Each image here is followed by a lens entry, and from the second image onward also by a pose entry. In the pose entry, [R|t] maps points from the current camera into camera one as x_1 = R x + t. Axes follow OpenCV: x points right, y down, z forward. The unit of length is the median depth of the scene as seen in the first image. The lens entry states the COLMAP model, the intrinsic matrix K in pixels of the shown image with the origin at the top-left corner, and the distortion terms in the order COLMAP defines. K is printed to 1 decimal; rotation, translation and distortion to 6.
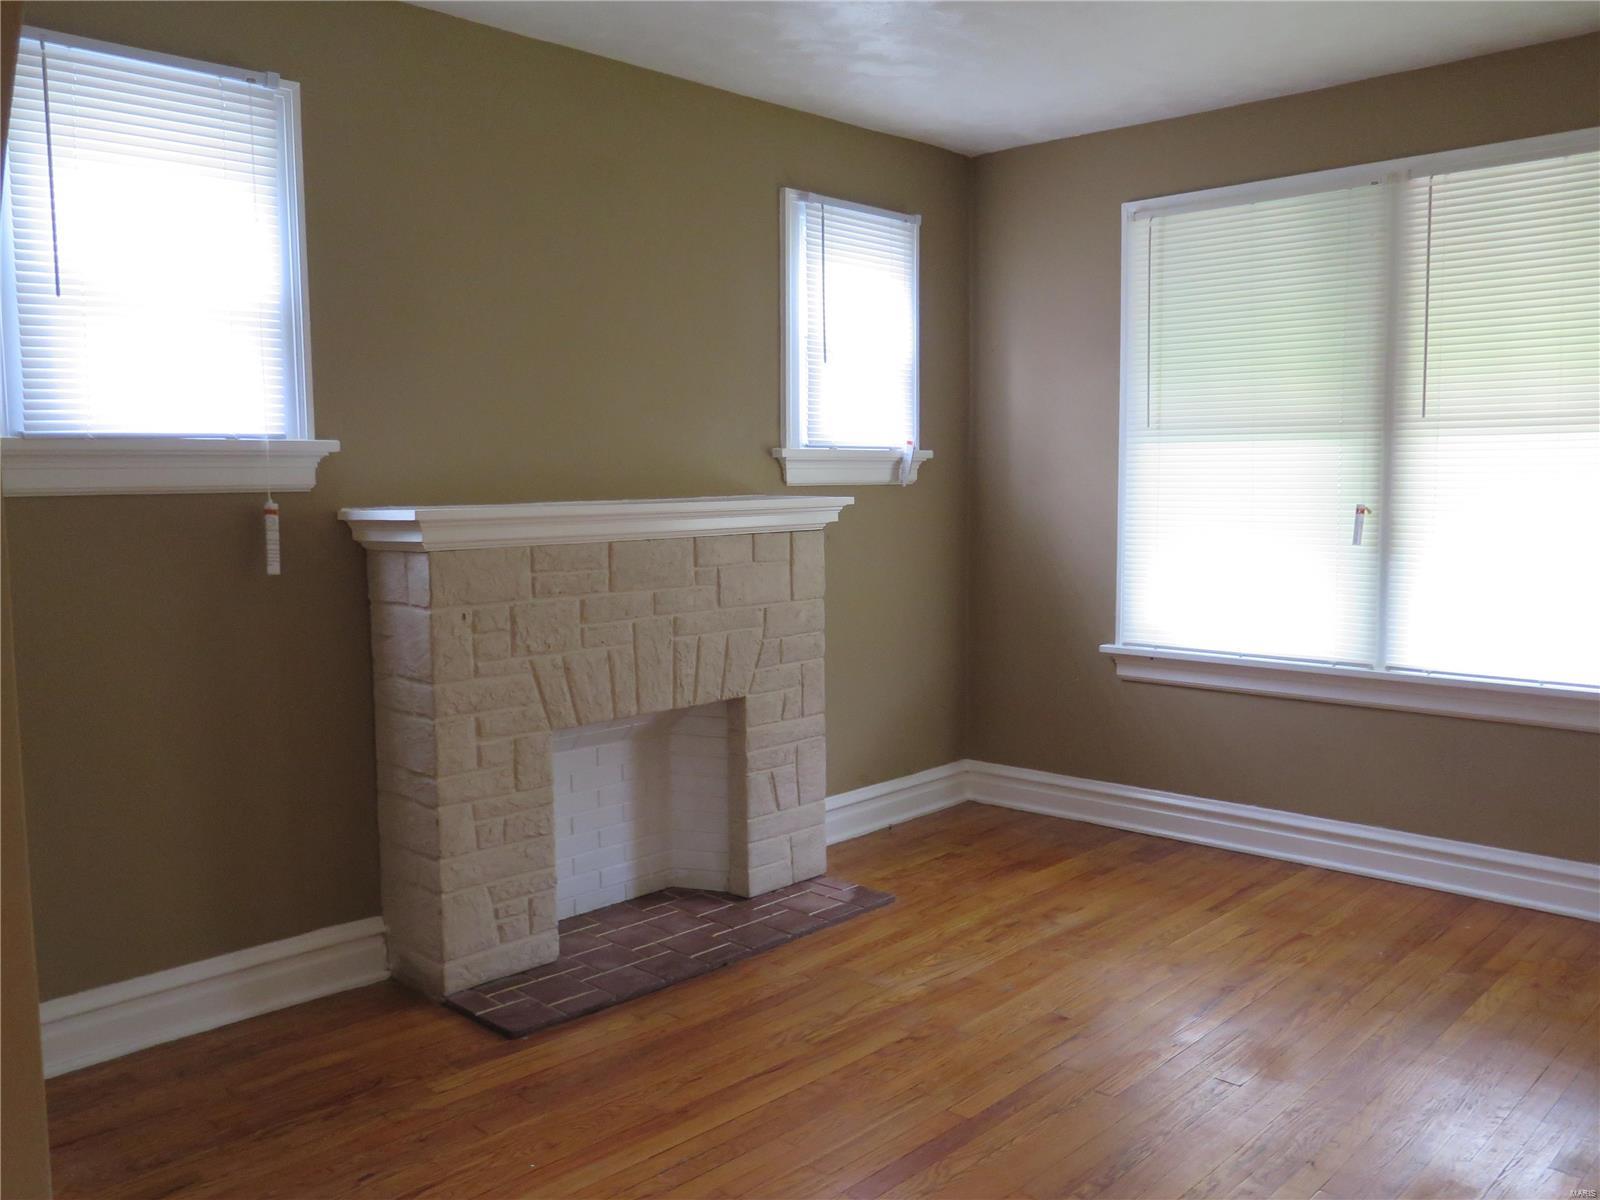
lens RADIAL K [[1341.2, 0, 786.6], [0, 1341.2, 602.4], [0, 0, 1]] dist [-0.015543, -0.002342]
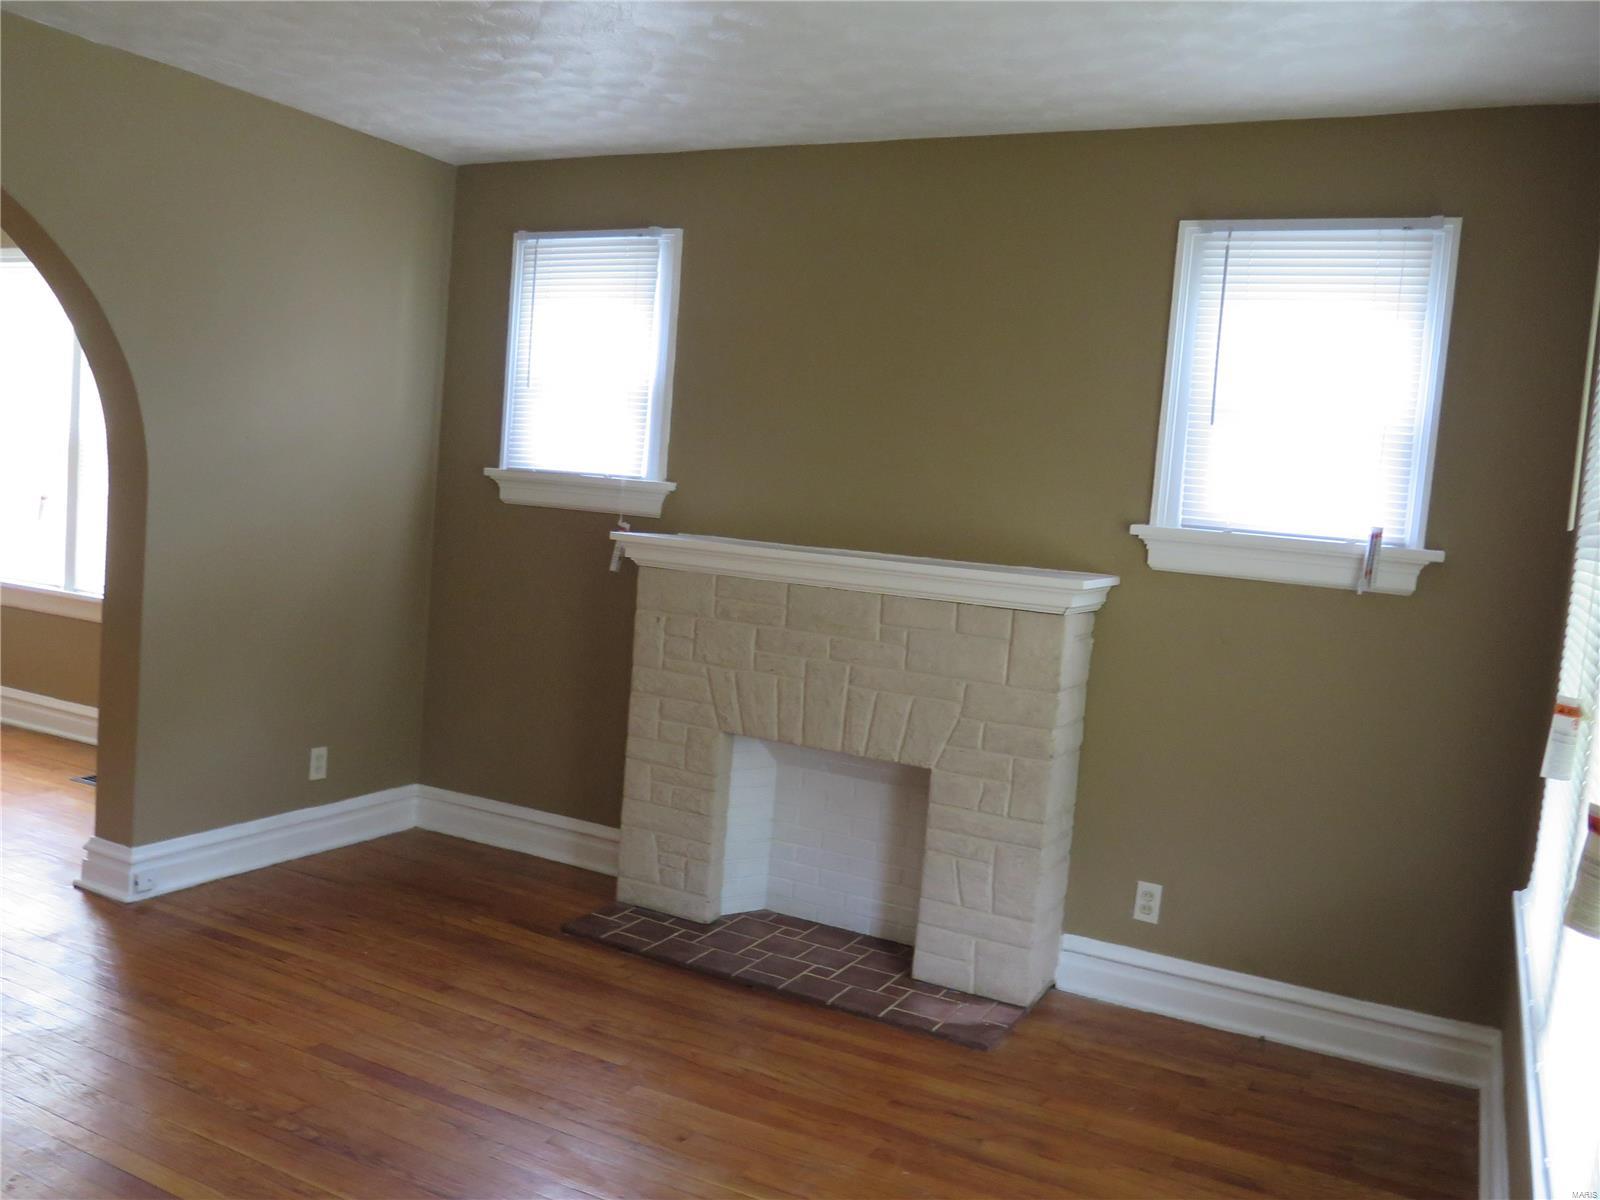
lens RADIAL K [[1341.2, 0, 786.6], [0, 1341.2, 602.4], [0, 0, 1]] dist [-0.015543, -0.002342]
pose [[0.270139, 0.114148, -0.956031, 0.957825], [-0.172639, 0.982598, 0.068539, -0.108056], [0.947217, 0.146533, 0.285144, 0.692608]]
